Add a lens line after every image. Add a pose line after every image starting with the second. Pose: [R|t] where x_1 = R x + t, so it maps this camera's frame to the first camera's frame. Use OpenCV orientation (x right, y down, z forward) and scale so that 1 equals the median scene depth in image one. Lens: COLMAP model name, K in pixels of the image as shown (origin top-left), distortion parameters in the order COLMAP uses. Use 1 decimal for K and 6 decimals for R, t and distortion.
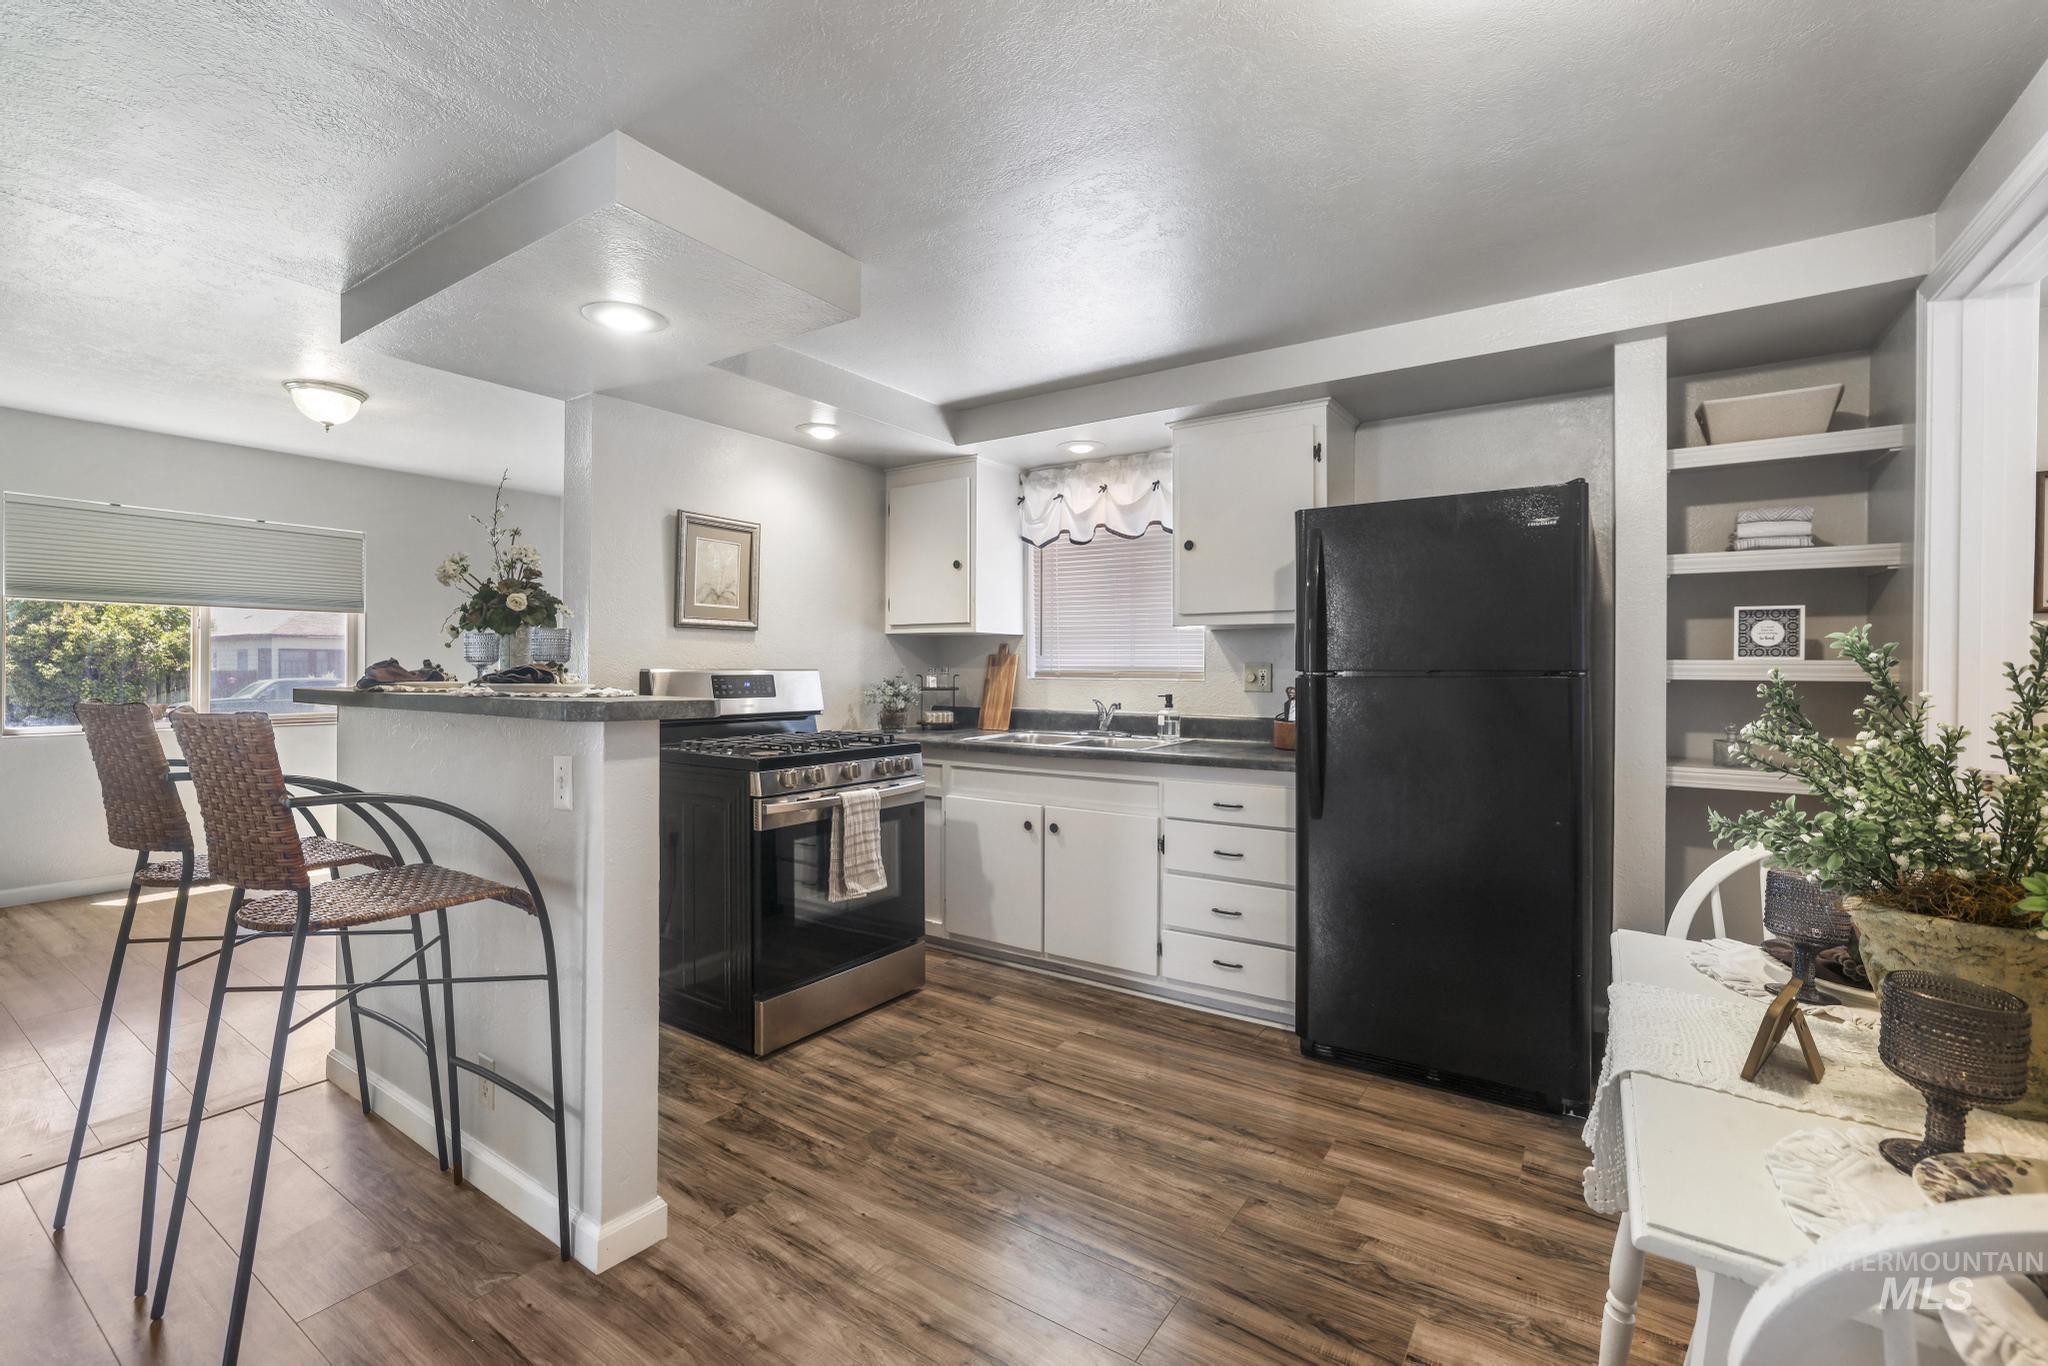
lens RADIAL K [[908.6, 0, 1025.5], [0, 908.6, 670.6], [0, 0, 1]] dist [-0.042442, 0.023296]
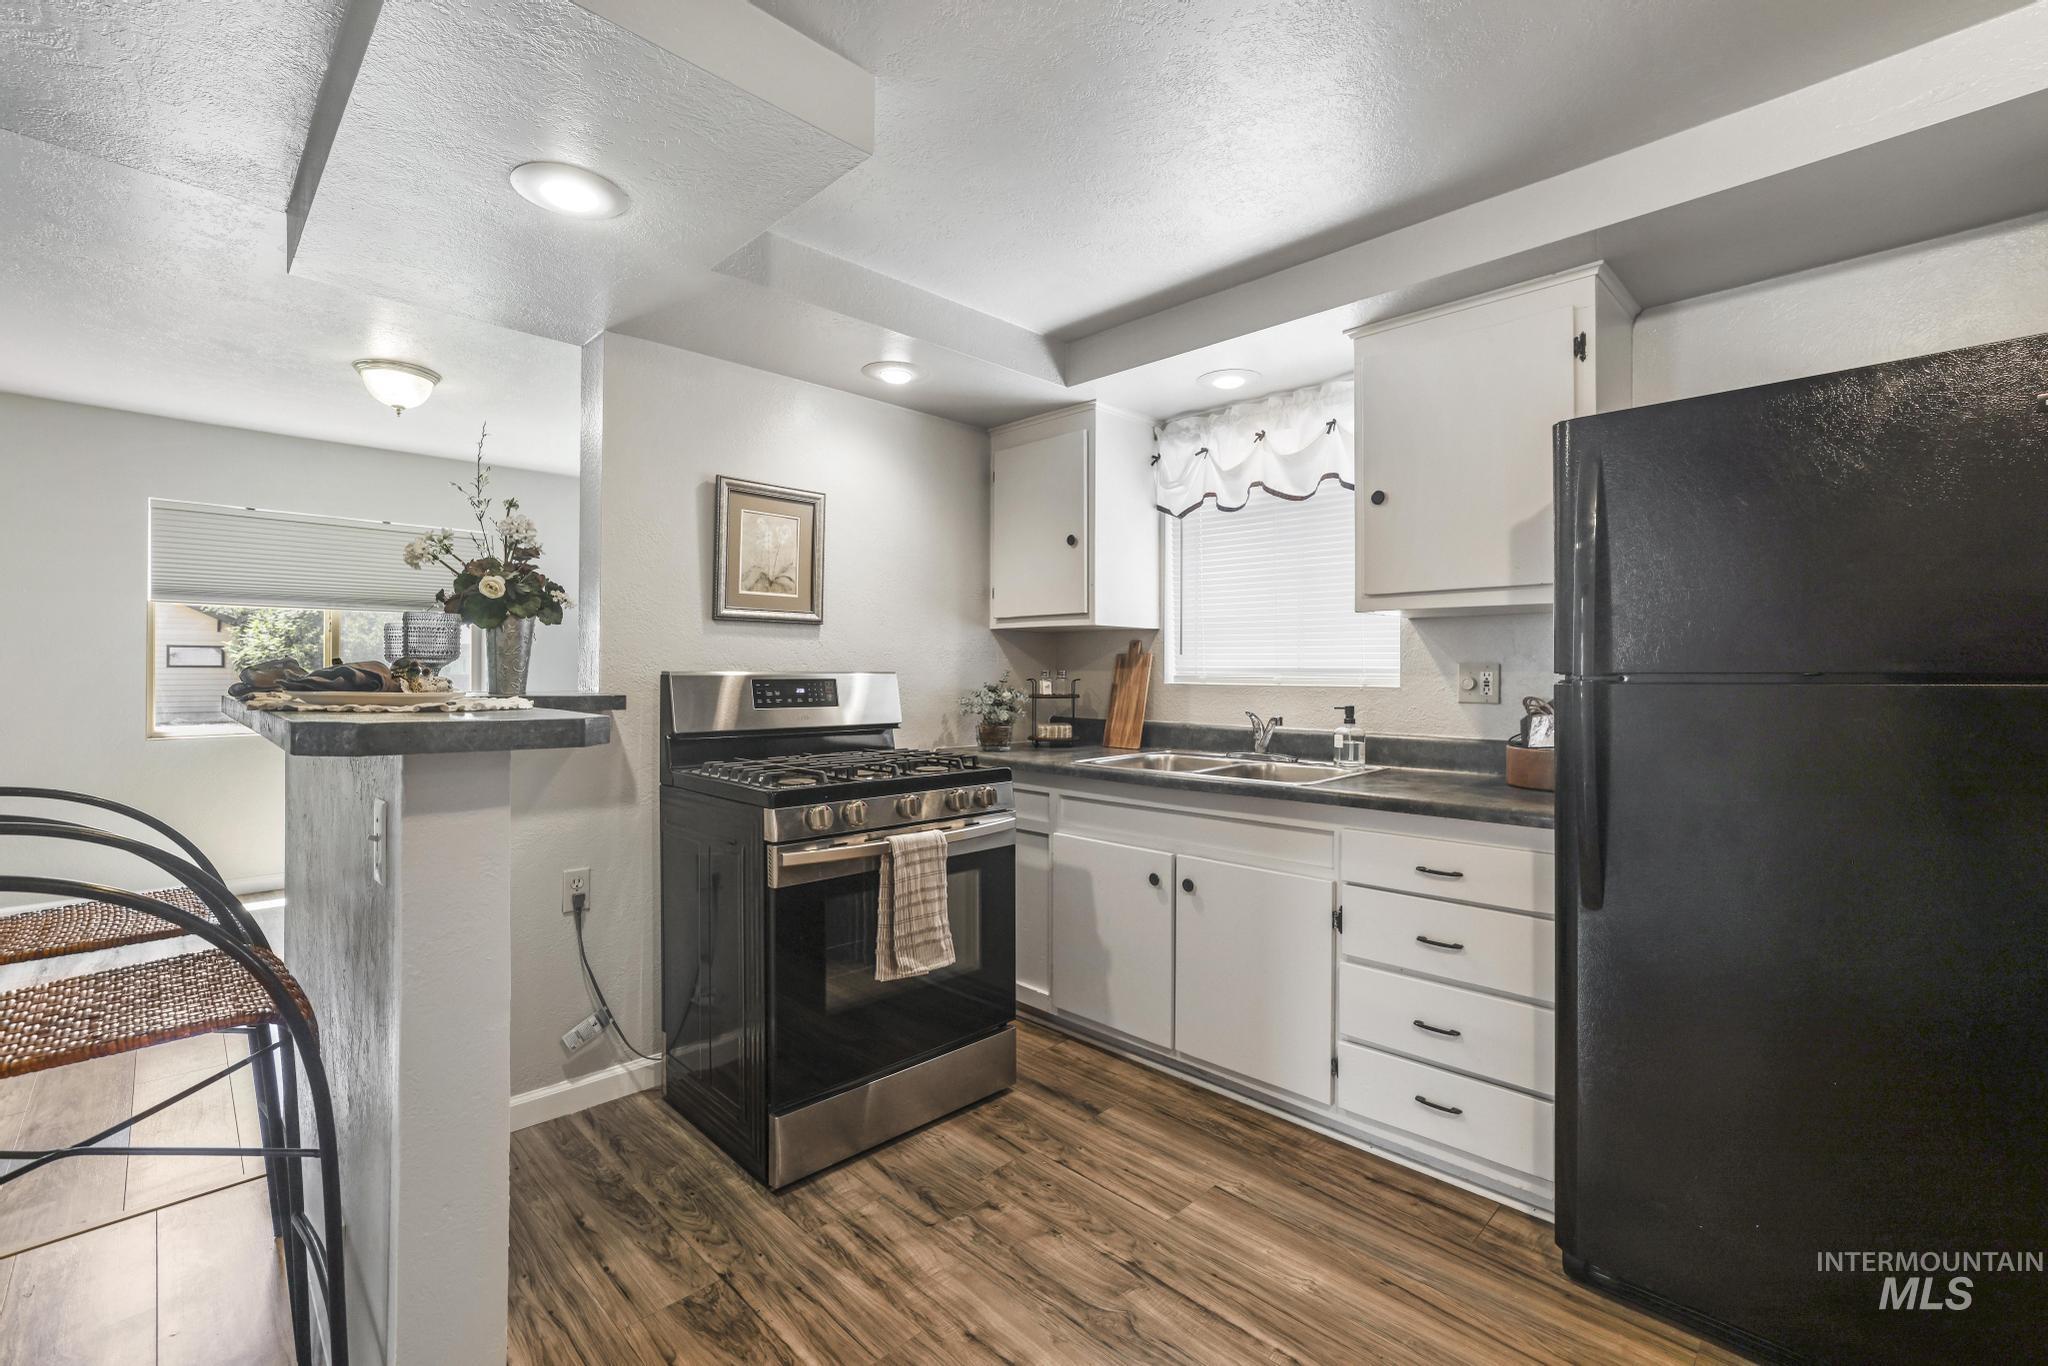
lens RADIAL K [[892.3, 0, 1038.2], [0, 892.3, 673.1], [0, 0, 1]] dist [-0.035438, 0.021564]
pose [[0.983252, -0.000103, -0.182250, 0.045856], [-0.000289, 0.999998, -0.002122, 0.001295], [0.182250, 0.002139, 0.983250, 0.273823]]
